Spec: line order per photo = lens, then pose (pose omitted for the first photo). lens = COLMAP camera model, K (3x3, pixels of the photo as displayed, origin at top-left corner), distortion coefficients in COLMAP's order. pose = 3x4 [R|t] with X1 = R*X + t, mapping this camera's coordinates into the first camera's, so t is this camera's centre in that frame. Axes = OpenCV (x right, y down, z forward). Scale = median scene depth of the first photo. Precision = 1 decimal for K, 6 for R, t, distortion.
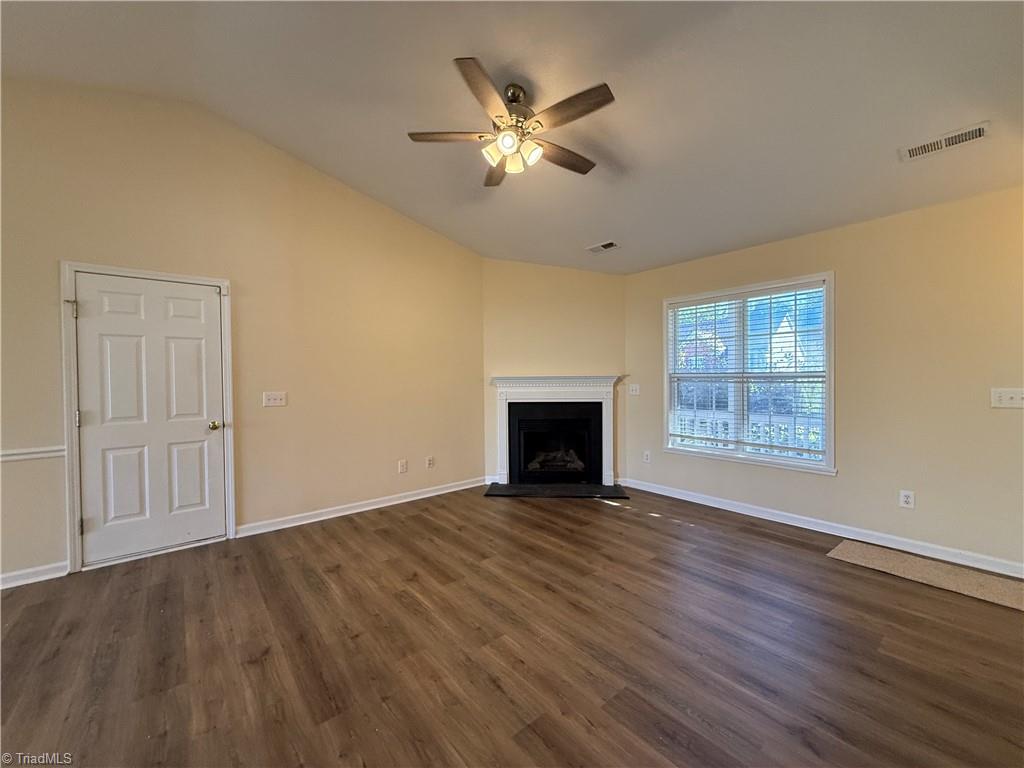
lens RADIAL K [[409.1, 0, 512.0], [0, 409.1, 384.0], [0, 0, 1]] dist [-0.001283, -0.000267]
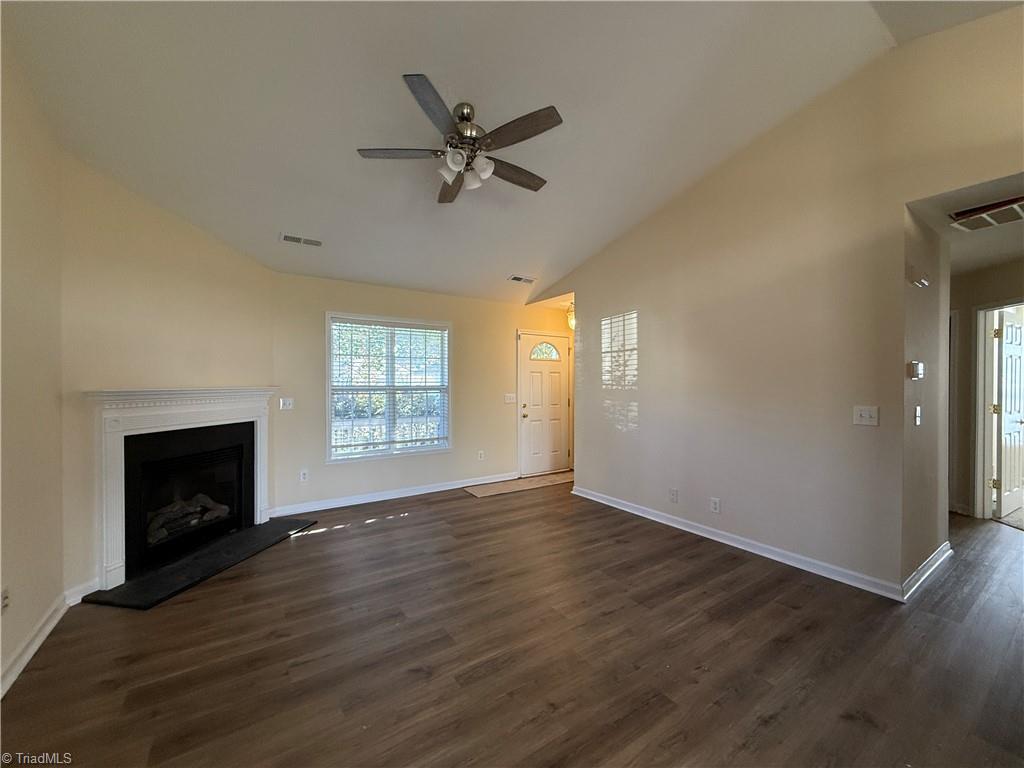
lens RADIAL K [[404.3, 0, 512.0], [0, 404.3, 384.0], [0, 0, 1]] dist [0.002141, 0.000258]
pose [[0.099393, 0.003717, 0.995041, -0.750245], [0.013450, 0.999897, -0.005079, -0.026356], [-0.994957, 0.013888, 0.099333, 0.607534]]
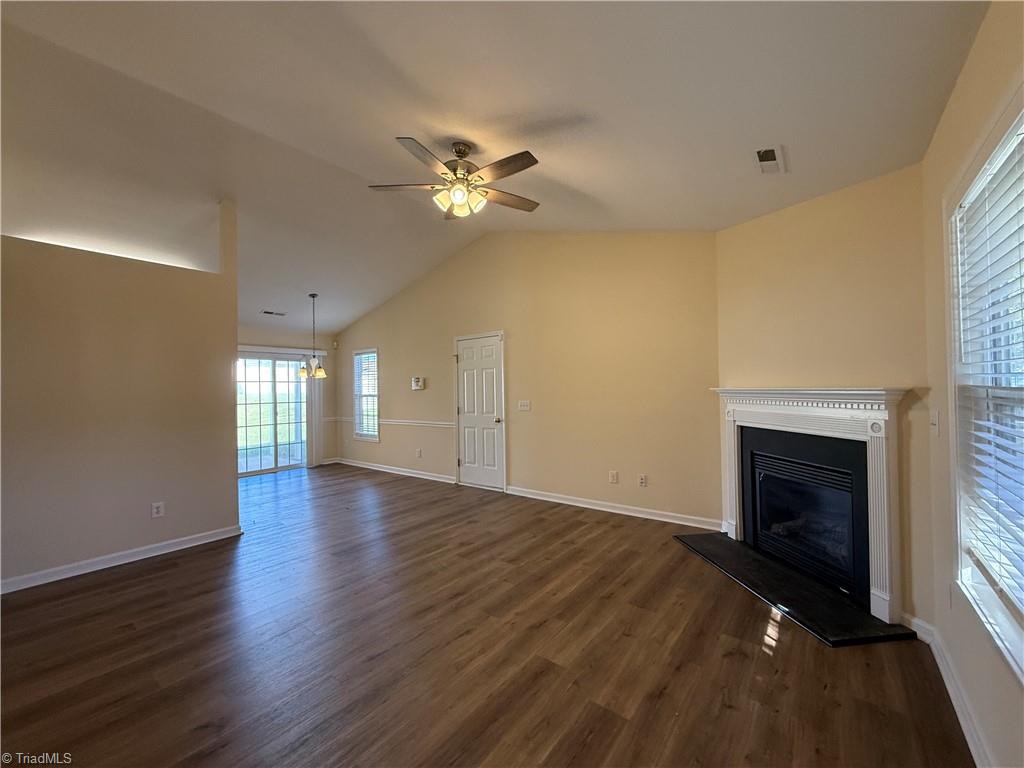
lens RADIAL K [[409.1, 0, 512.0], [0, 409.1, 384.0], [0, 0, 1]] dist [-0.001283, -0.000267]
pose [[0.214942, -0.004954, -0.976614, 0.878668], [0.001629, 0.999988, -0.004713, -0.035912], [0.976625, -0.000578, 0.214948, 0.684347]]
